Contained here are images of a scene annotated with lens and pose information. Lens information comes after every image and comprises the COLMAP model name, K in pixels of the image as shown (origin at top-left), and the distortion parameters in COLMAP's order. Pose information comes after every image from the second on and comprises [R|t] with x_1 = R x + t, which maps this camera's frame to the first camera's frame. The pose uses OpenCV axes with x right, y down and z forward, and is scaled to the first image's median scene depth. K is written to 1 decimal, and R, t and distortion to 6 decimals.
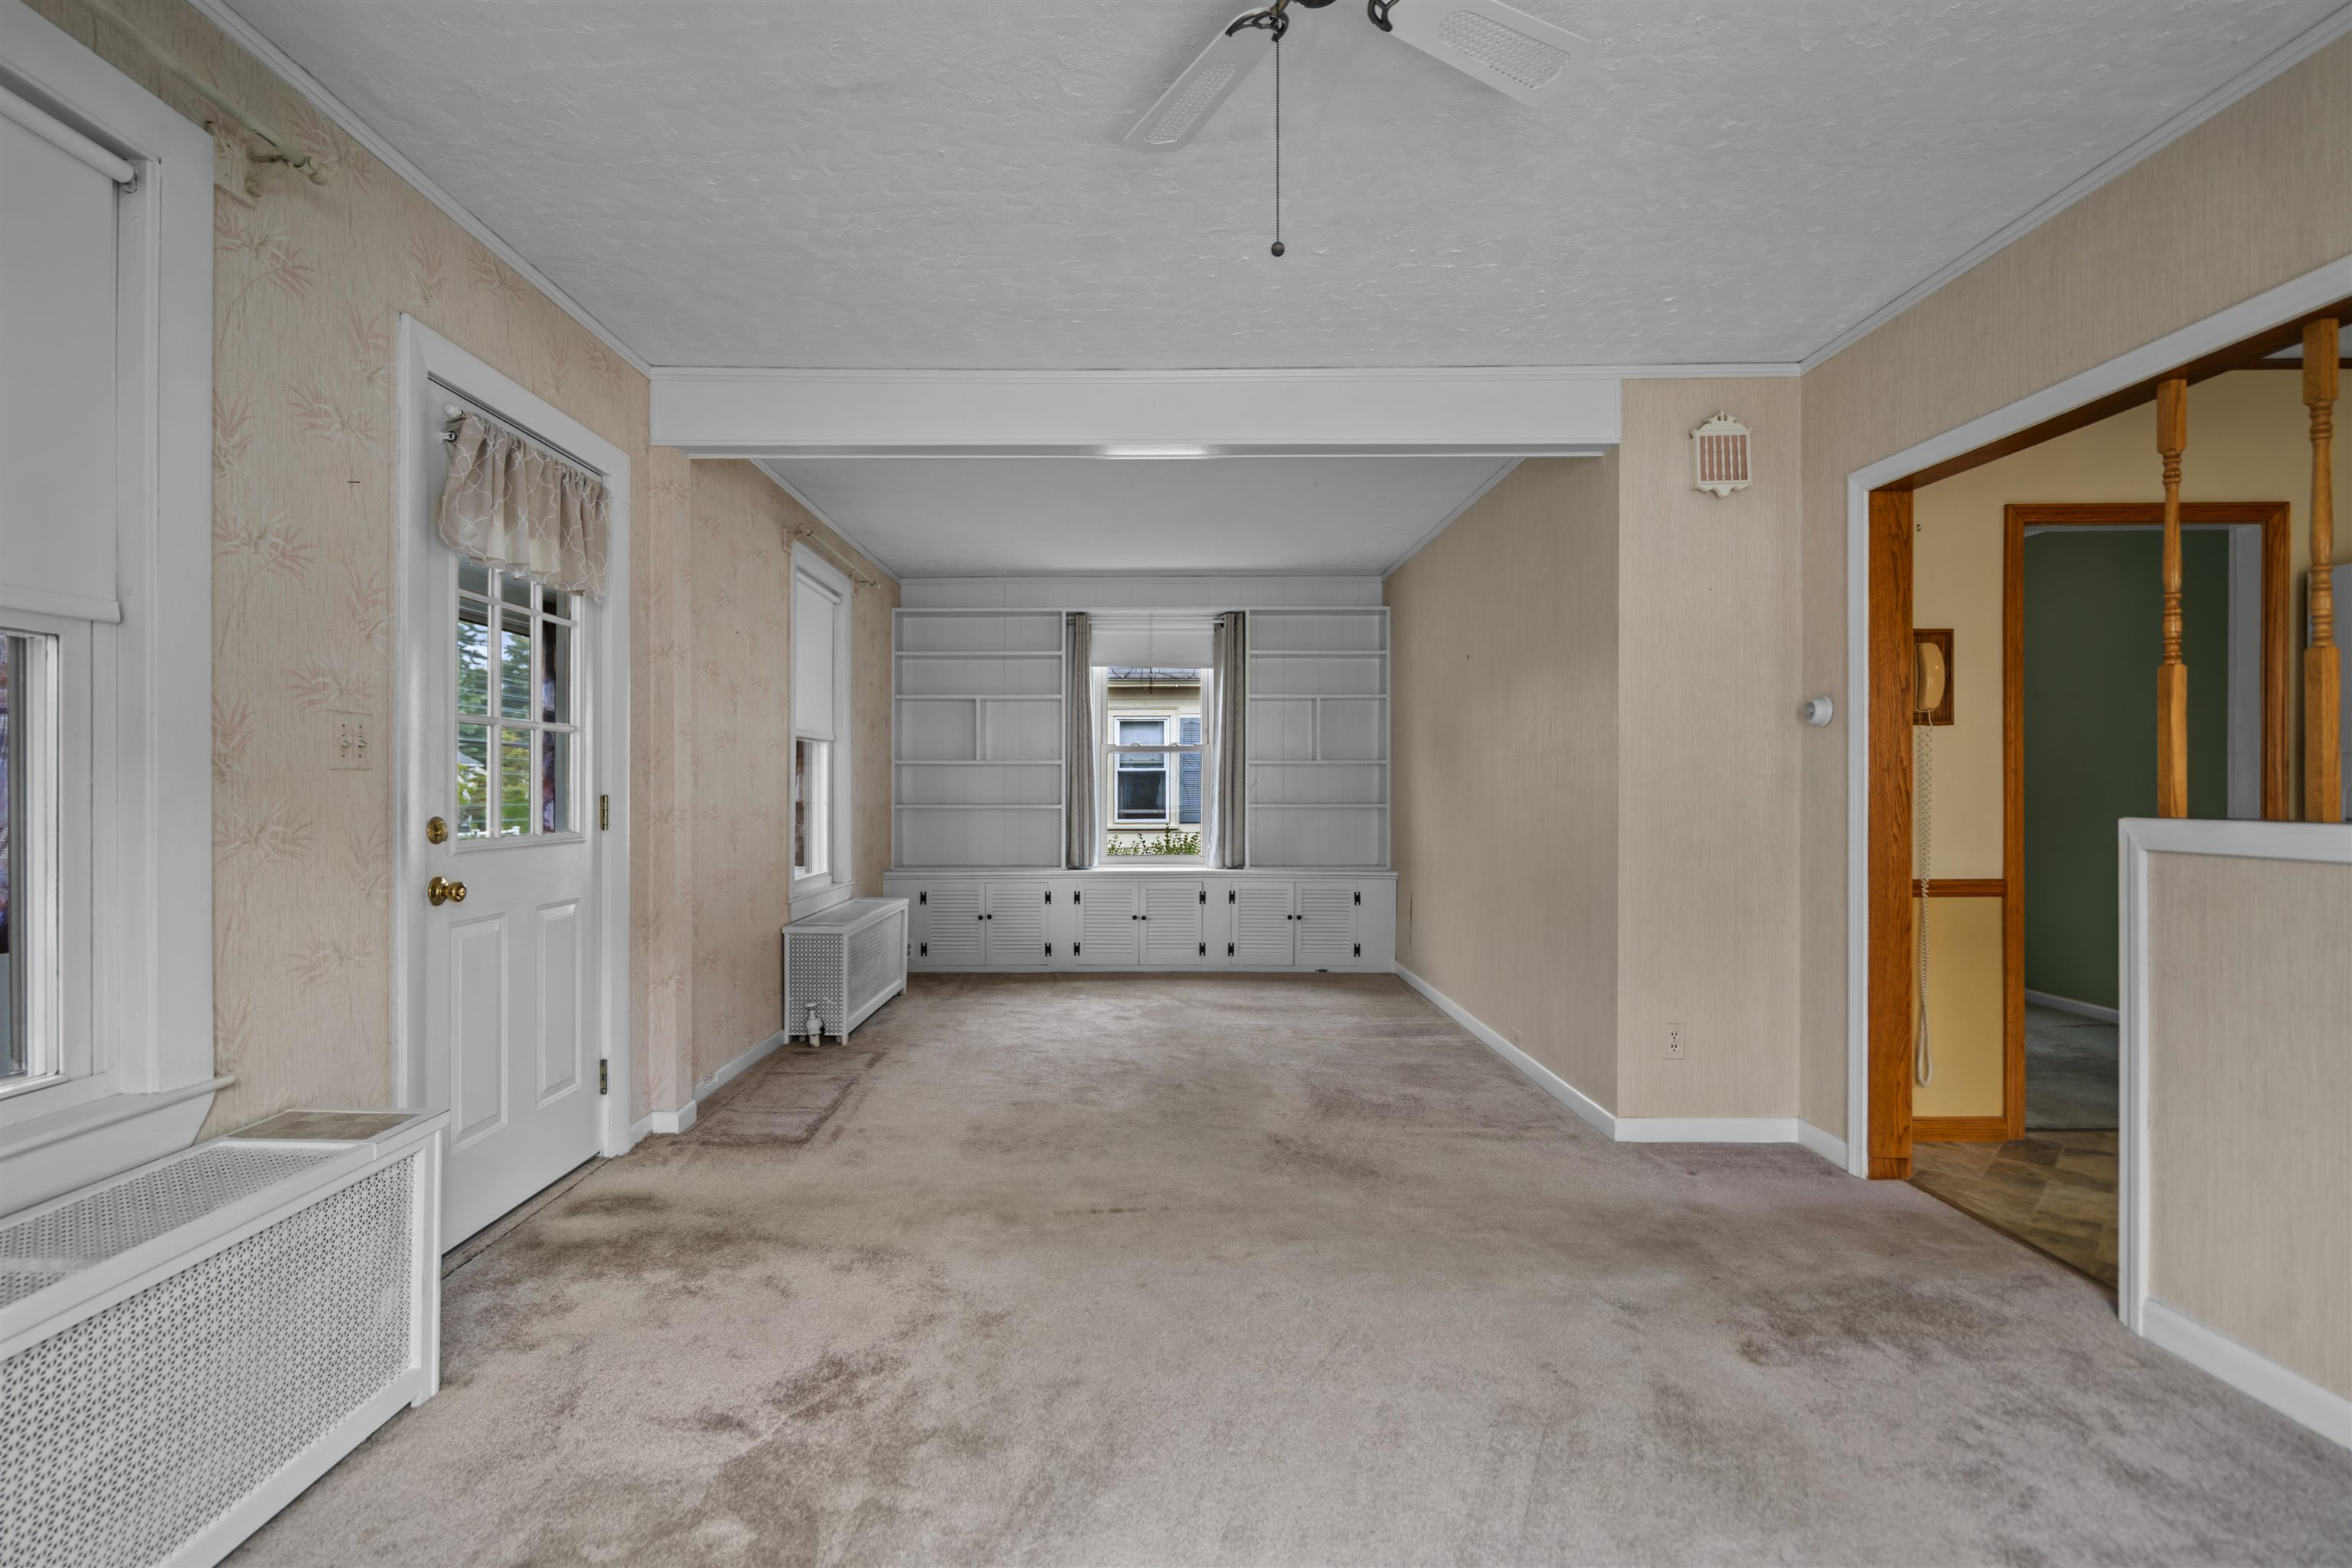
lens RADIAL K [[1070.5, 0, 1152.8], [0, 1070.5, 794.7], [0, 0, 1]] dist [-0.011035, 0.007206]
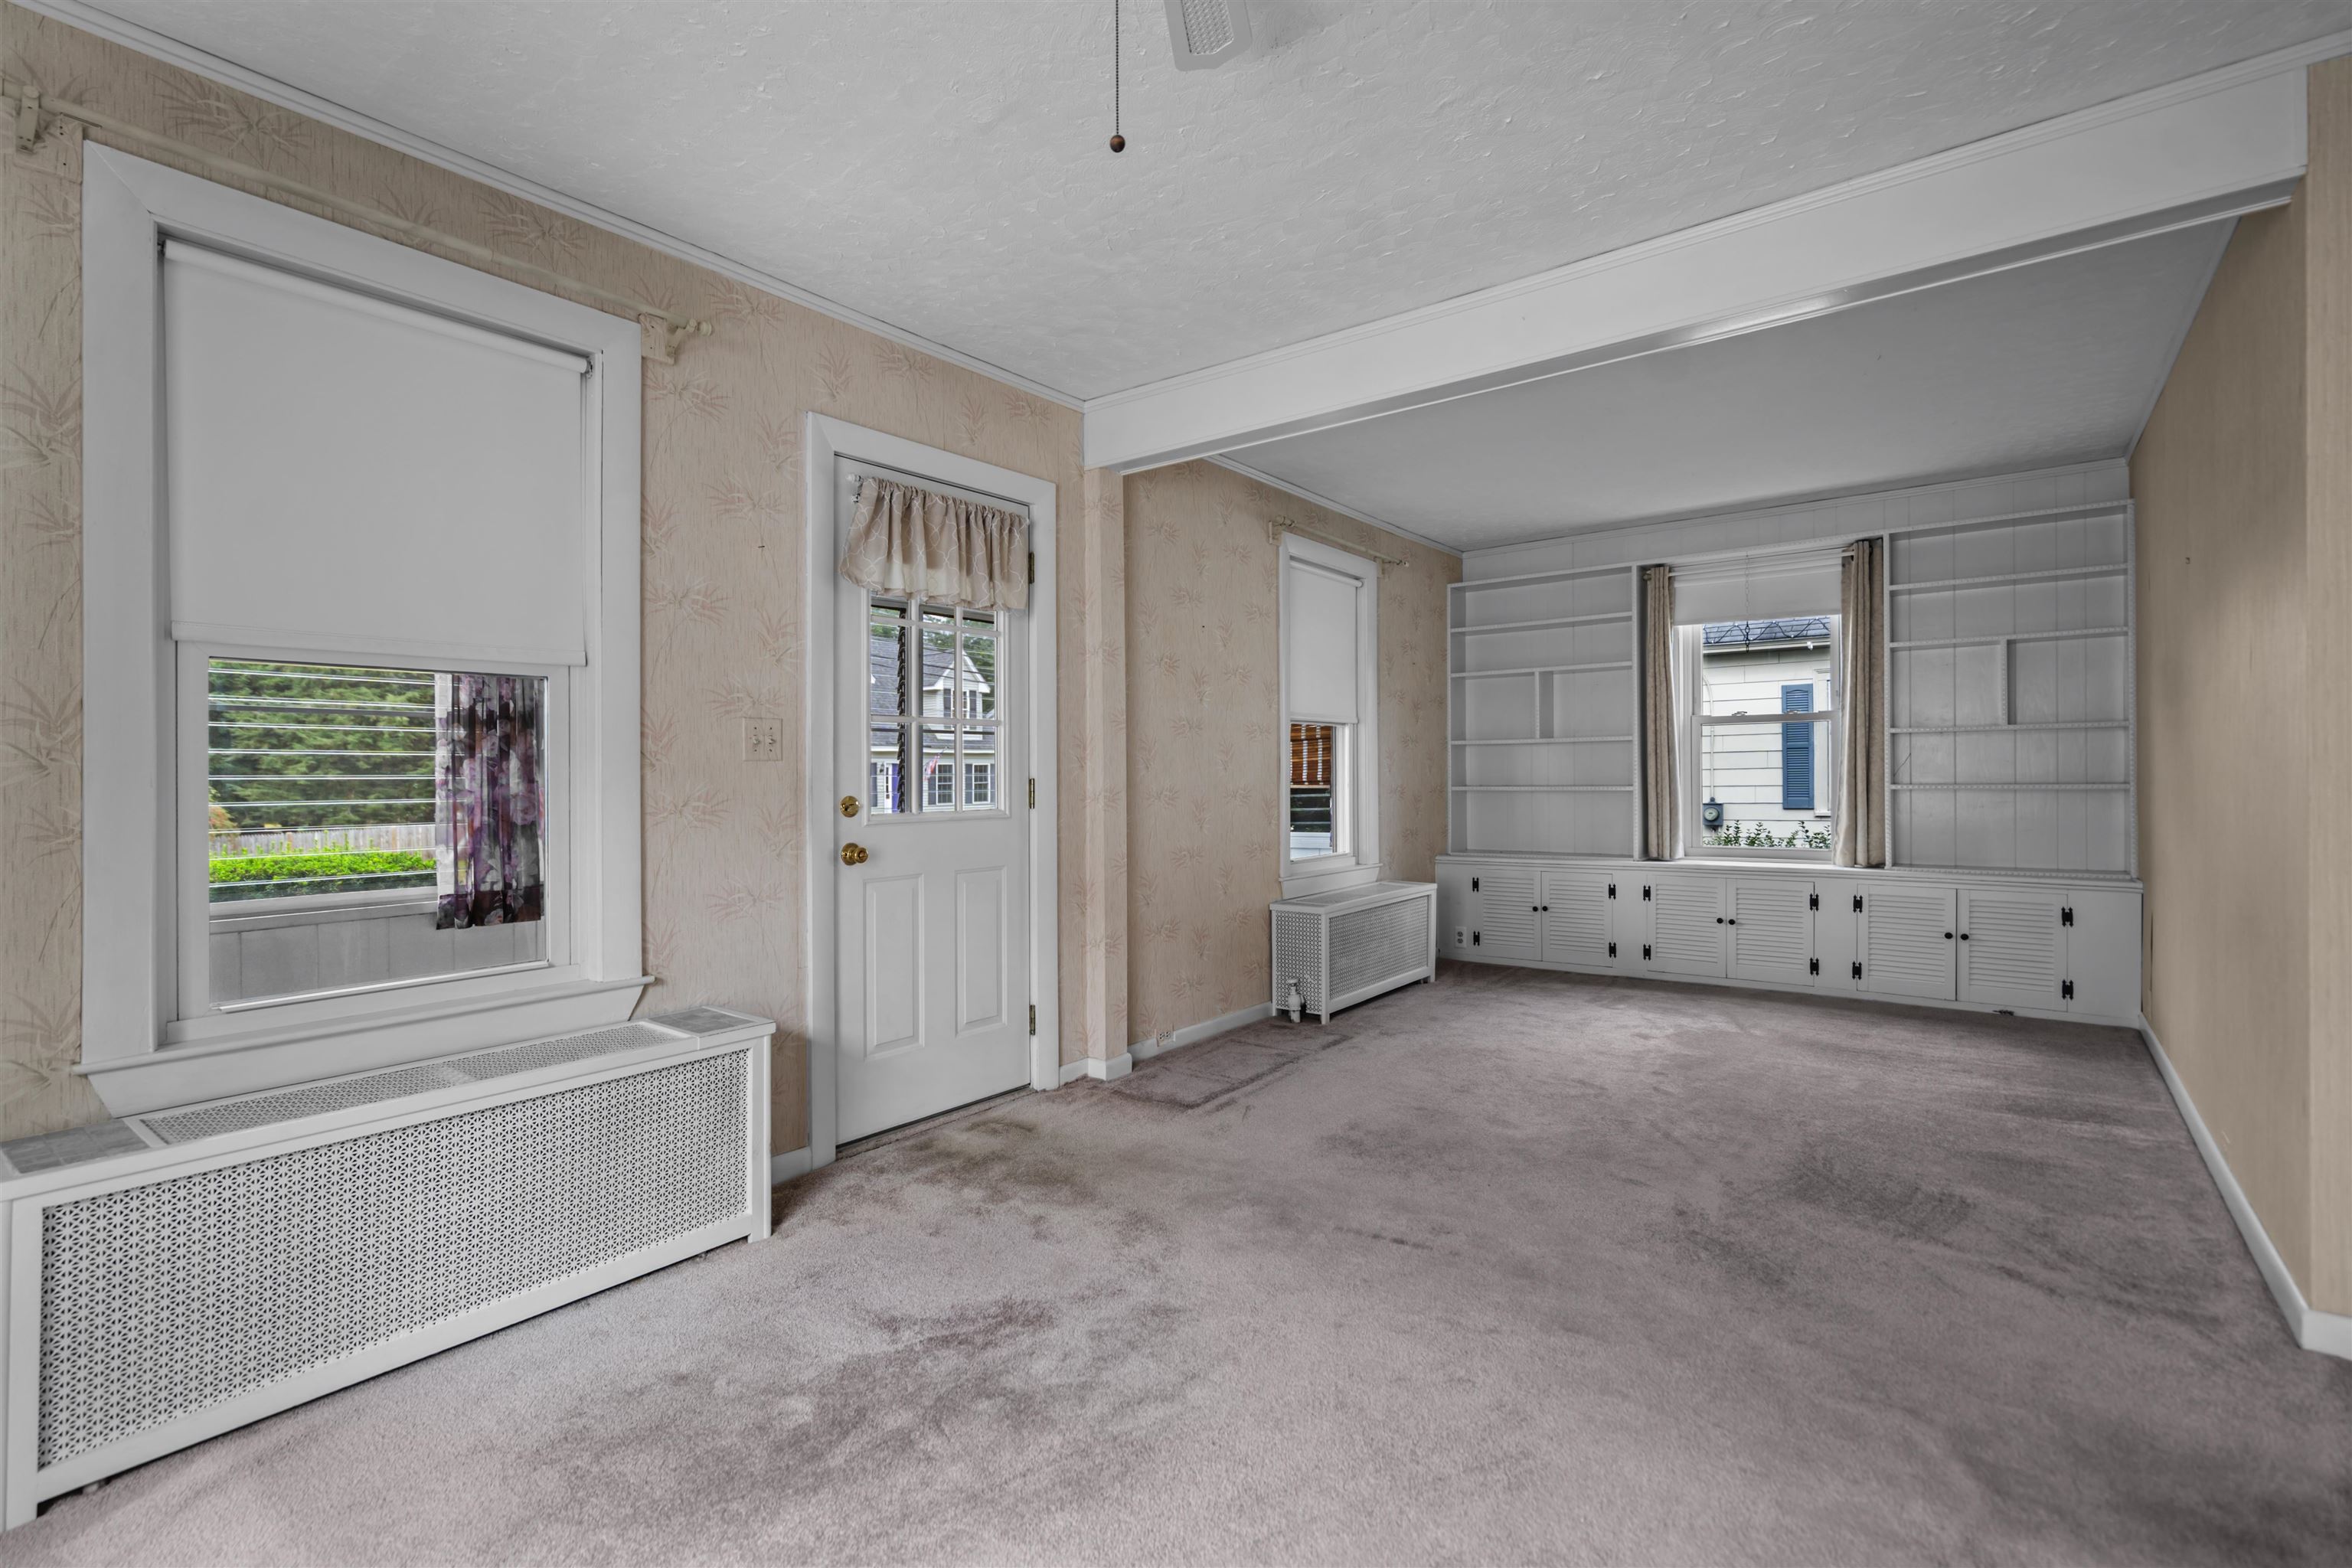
lens RADIAL K [[1075.7, 0, 1168.0], [0, 1075.7, 775.3], [0, 0, 1]] dist [-0.001514, 0.001336]
pose [[0.796898, -0.009276, -0.604043, 0.310012], [0.007918, 0.999957, -0.004911, 0.003689], [0.604063, -0.000869, 0.796936, 0.149035]]
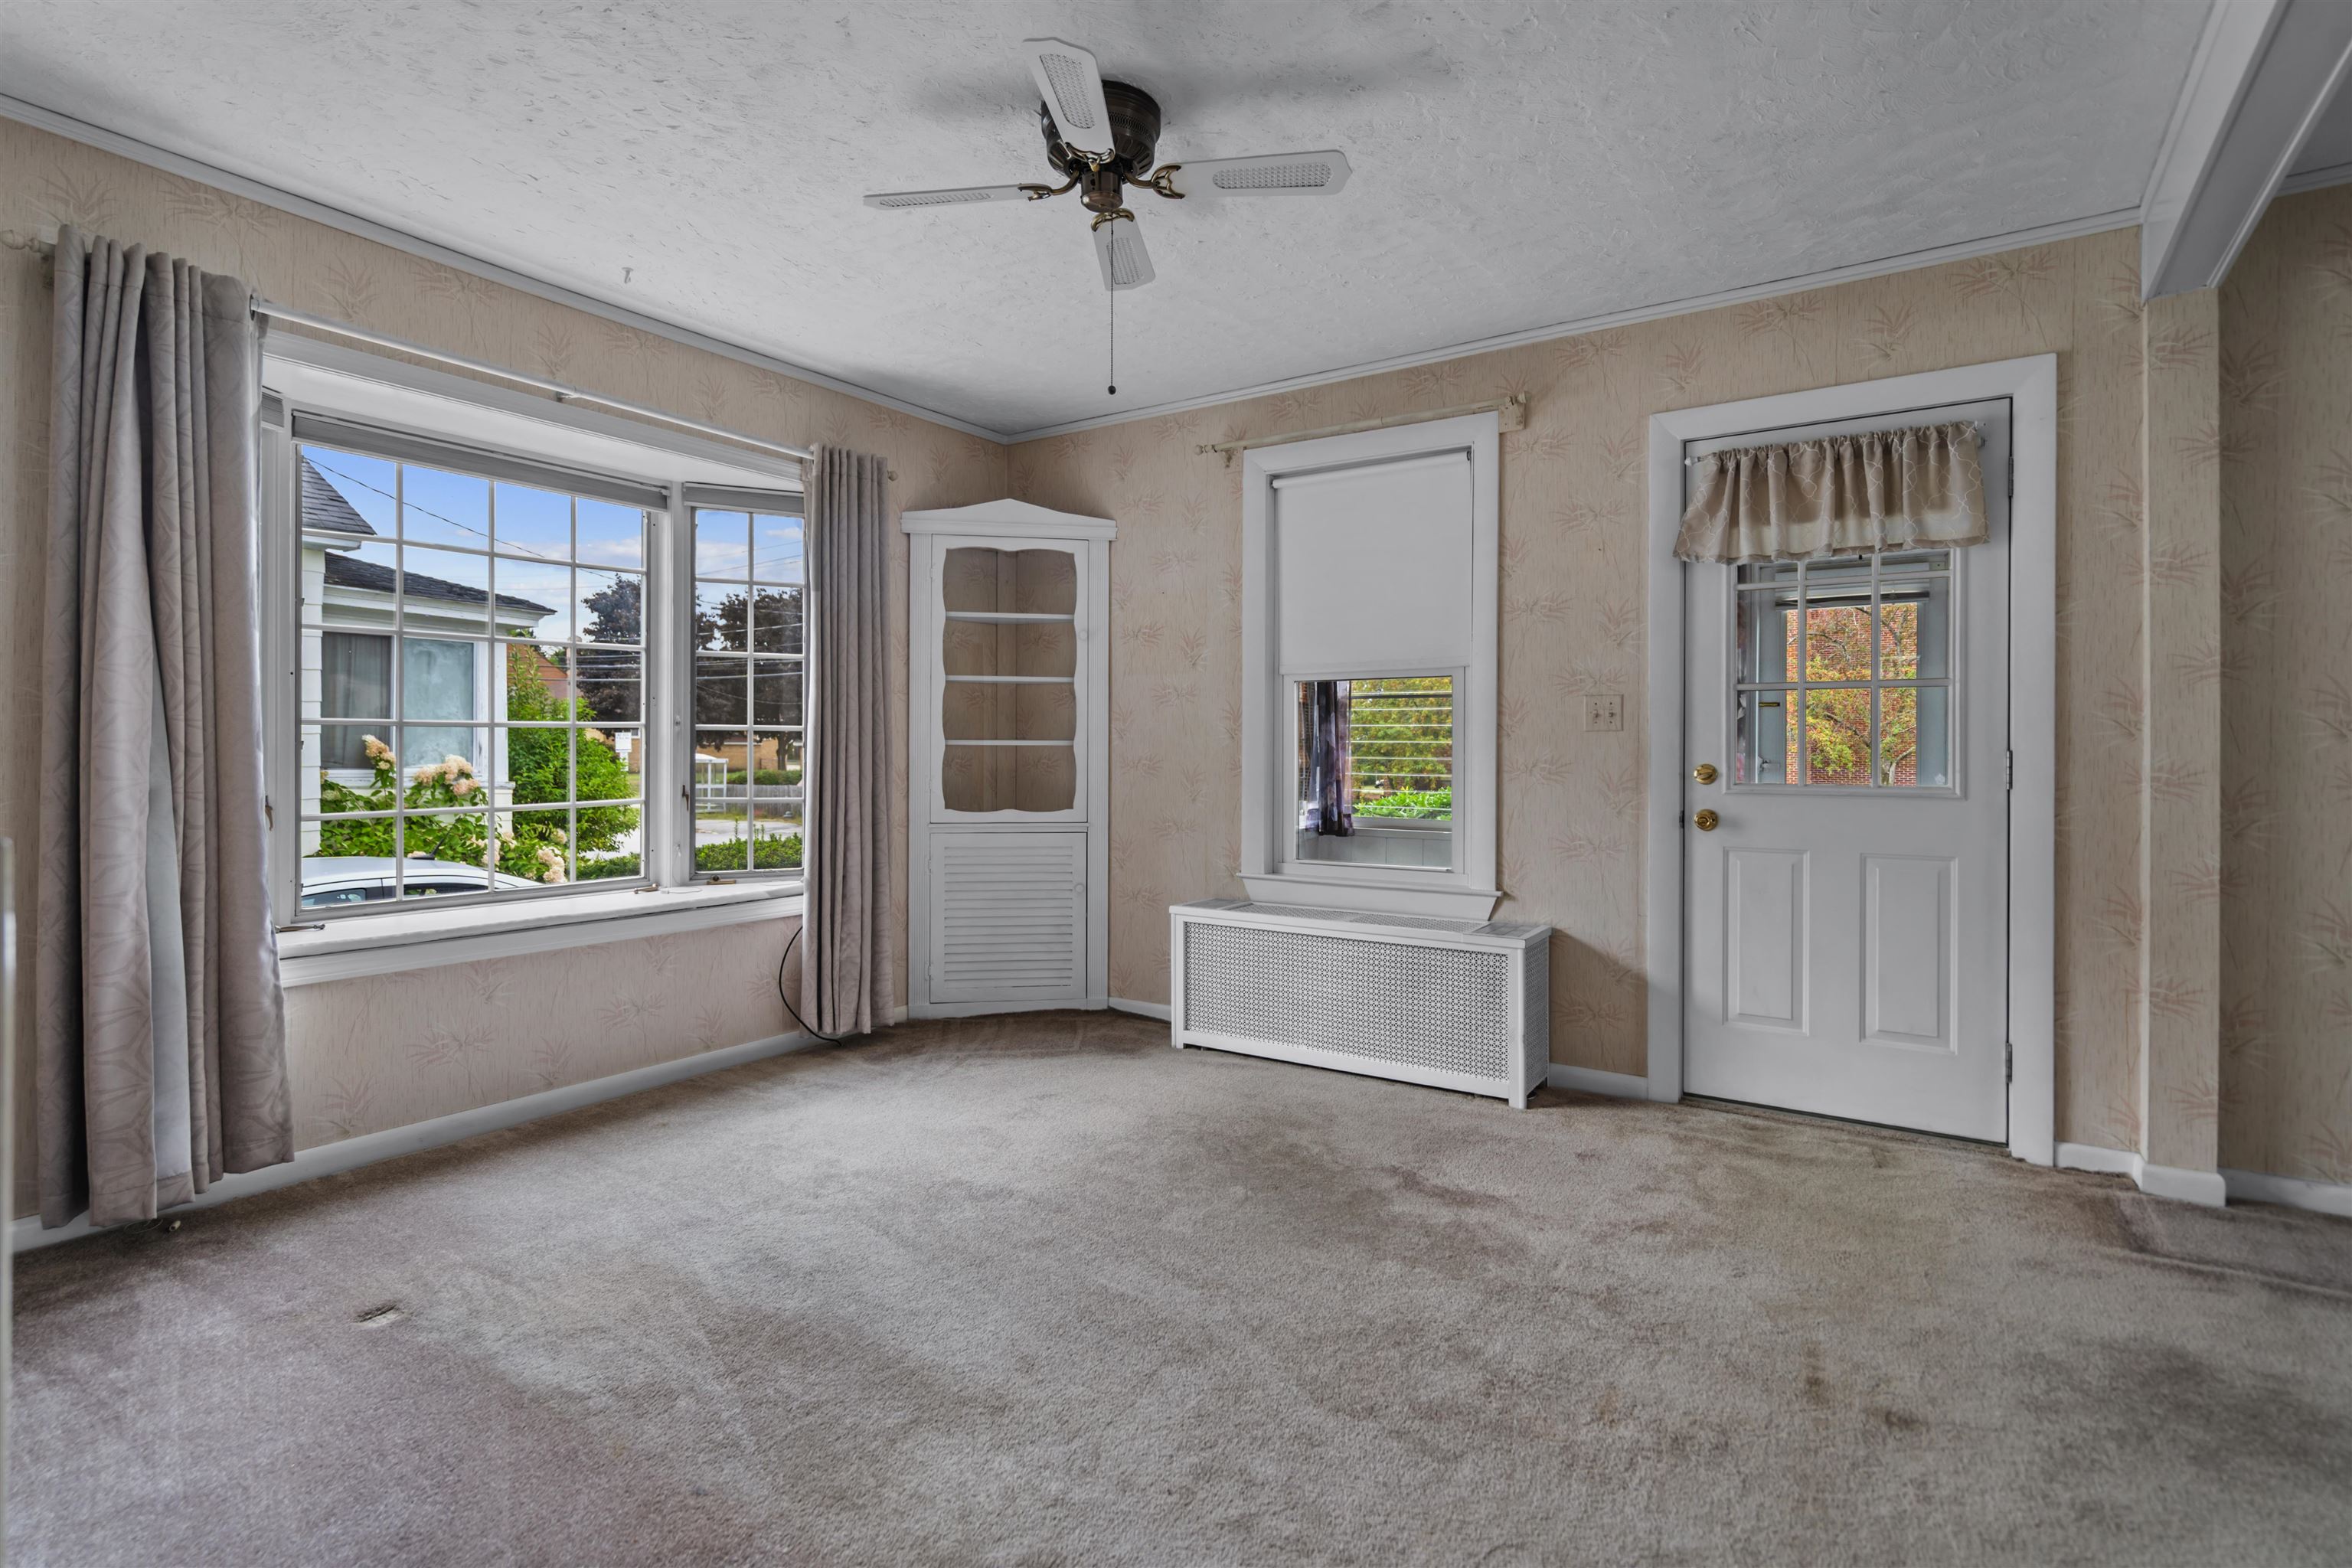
lens RADIAL K [[1183.9, 0, 1178.8], [0, 1183.9, 743.7], [0, 0, 1]] dist [0.002202, 0.000450]
pose [[-0.547606, -0.006037, -0.836715, 0.692420], [-0.008850, 0.999960, -0.001422, 0.002091], [0.836690, 0.006627, -0.547637, 0.937086]]
